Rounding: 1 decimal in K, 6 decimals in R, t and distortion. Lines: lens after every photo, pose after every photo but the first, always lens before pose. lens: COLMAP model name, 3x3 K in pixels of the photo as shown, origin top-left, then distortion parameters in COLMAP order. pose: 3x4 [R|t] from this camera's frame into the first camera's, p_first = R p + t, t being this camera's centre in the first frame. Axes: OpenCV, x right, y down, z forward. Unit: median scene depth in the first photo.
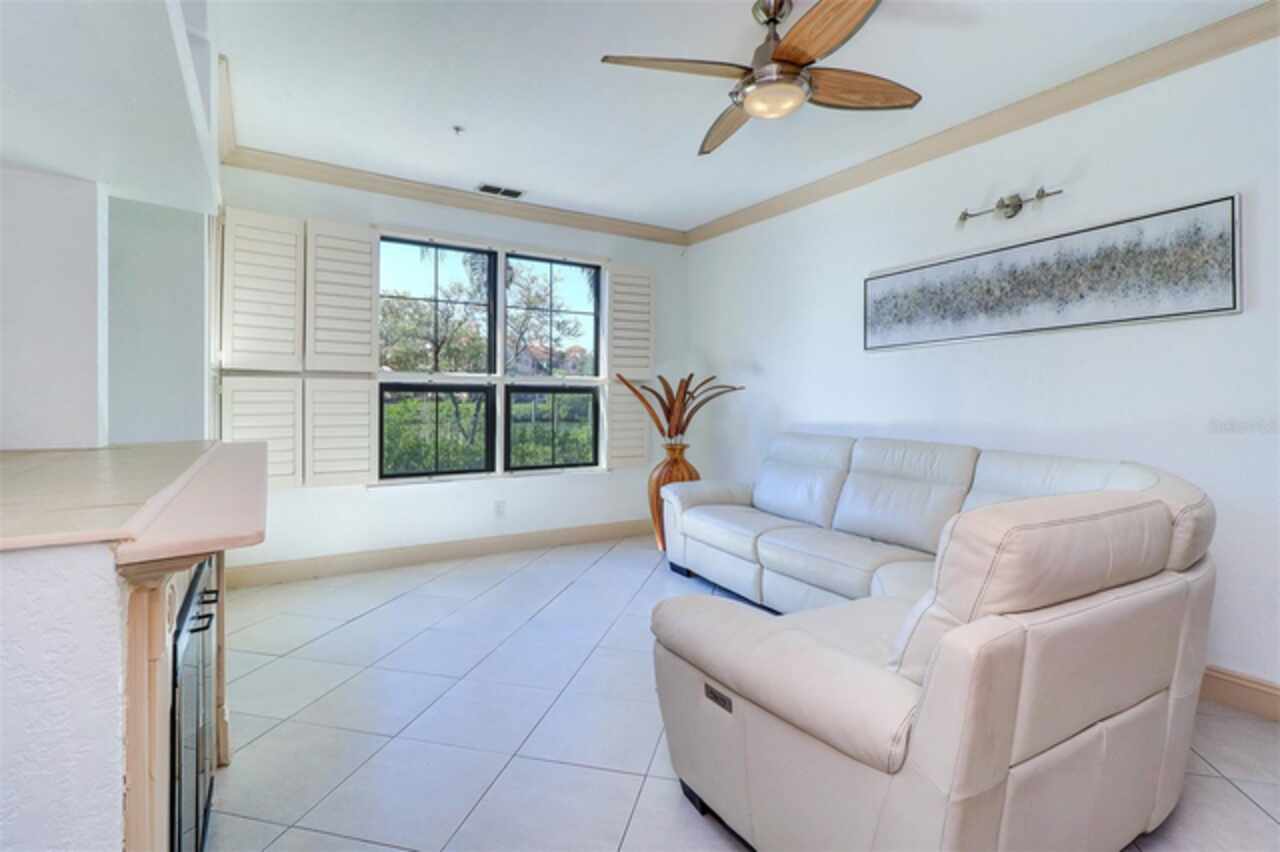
lens RADIAL K [[605.3, 0, 641.3], [0, 605.3, 420.4], [0, 0, 1]] dist [0.003822, 0.000656]
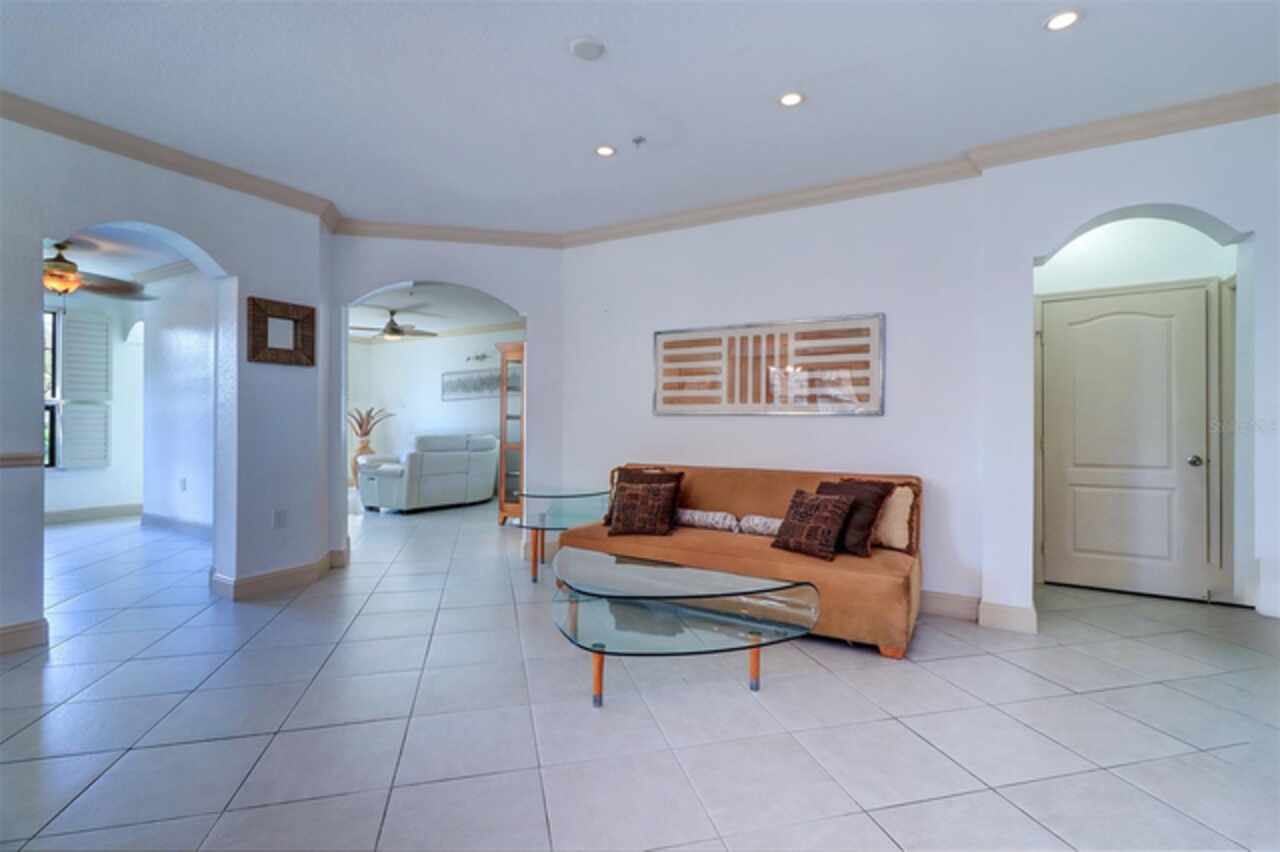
lens RADIAL K [[605.3, 0, 641.3], [0, 605.3, 420.4], [0, 0, 1]] dist [0.003822, 0.000656]
pose [[0.886987, -0.000375, 0.461795, -0.068146], [0.018554, 0.999221, -0.034826, 0.064185], [-0.461422, 0.039459, 0.886303, -1.427888]]
